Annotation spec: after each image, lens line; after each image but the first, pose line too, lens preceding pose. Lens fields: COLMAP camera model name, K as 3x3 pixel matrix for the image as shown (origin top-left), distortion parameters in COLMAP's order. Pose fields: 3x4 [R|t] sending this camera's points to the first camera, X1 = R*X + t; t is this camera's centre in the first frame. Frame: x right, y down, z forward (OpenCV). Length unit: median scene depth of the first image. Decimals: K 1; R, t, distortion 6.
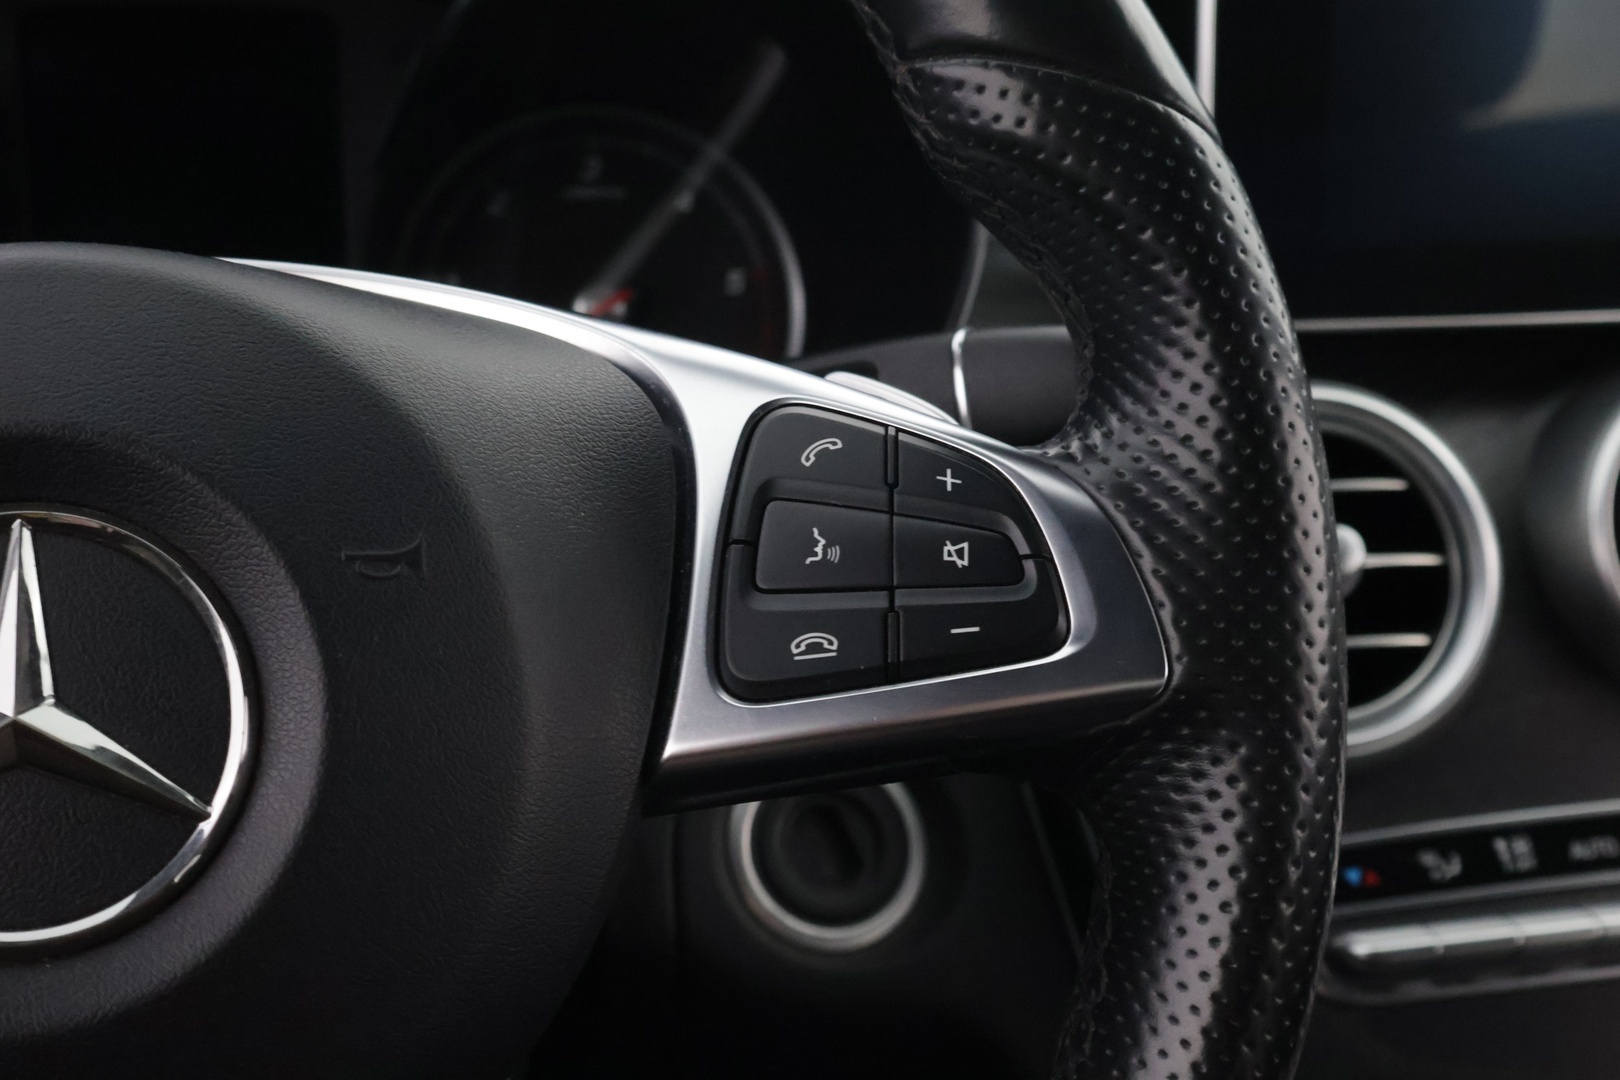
lens RADIAL K [[2201.8, 0, 813.7], [0, 2201.8, 535.4], [0, 0, 1]] dist [0.031256, 0.000000]
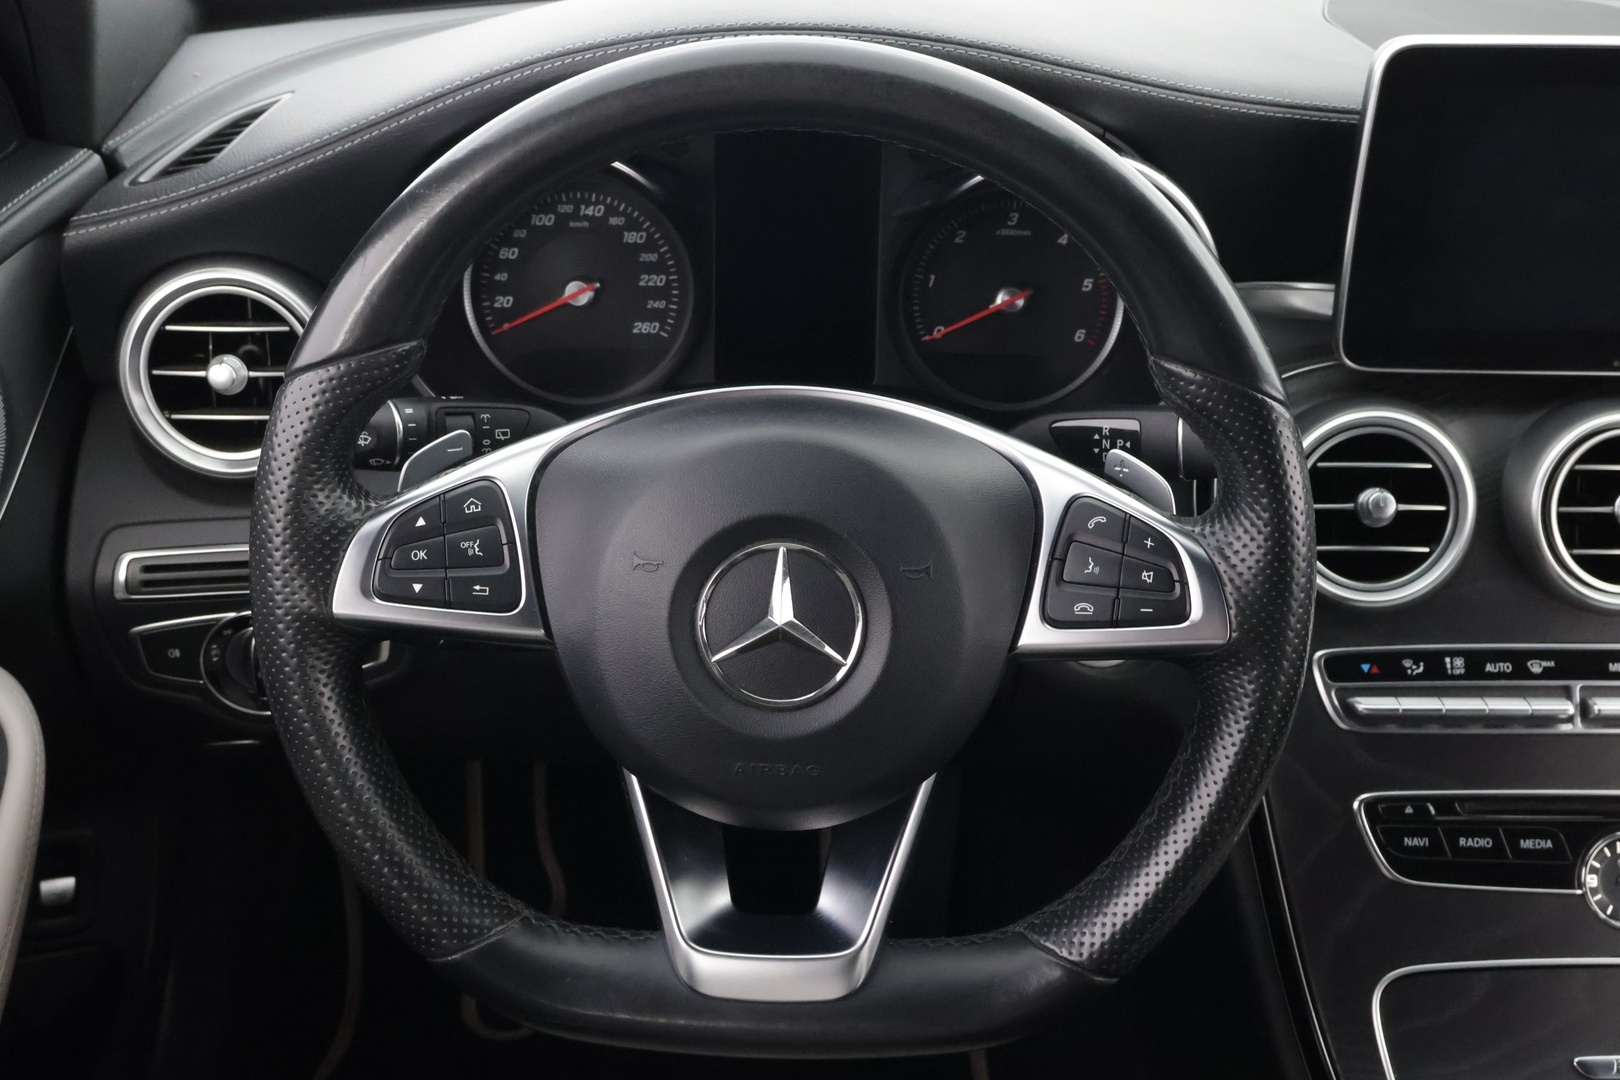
lens RADIAL K [[1908.7, 0, 804.1], [0, 1908.7, 537.3], [0, 0, 1]] dist [0.014149, 0.000000]
pose [[0.978989, 0.112126, -0.170320, 0.046891], [-0.067561, 0.966429, 0.247890, -0.513366], [0.192397, -0.231175, 0.953699, -1.027830]]
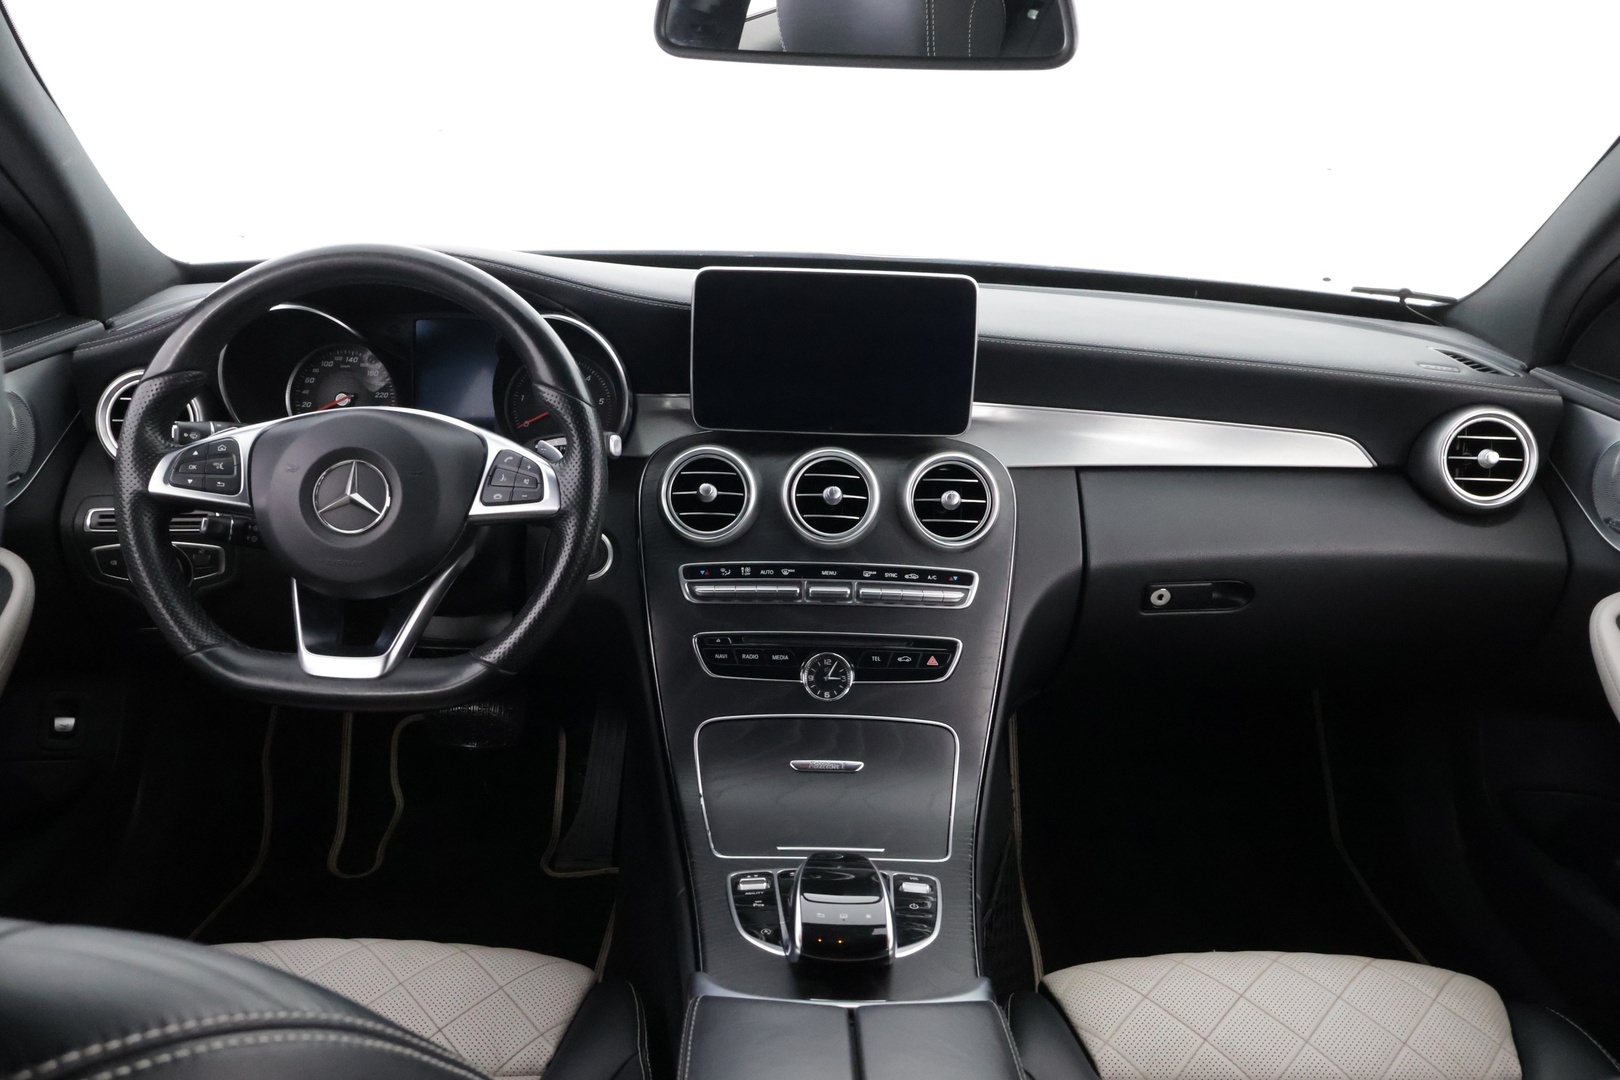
lens RADIAL K [[1396.4, 0, 813.0], [0, 1396.4, 547.4], [0, 0, 1]] dist [0.013740, 0.007594]
pose [[0.976615, 0.093487, -0.193606, 1.360461], [-0.080905, 0.994123, 0.071924, -0.127400], [0.199193, -0.054578, 0.978439, -2.082240]]
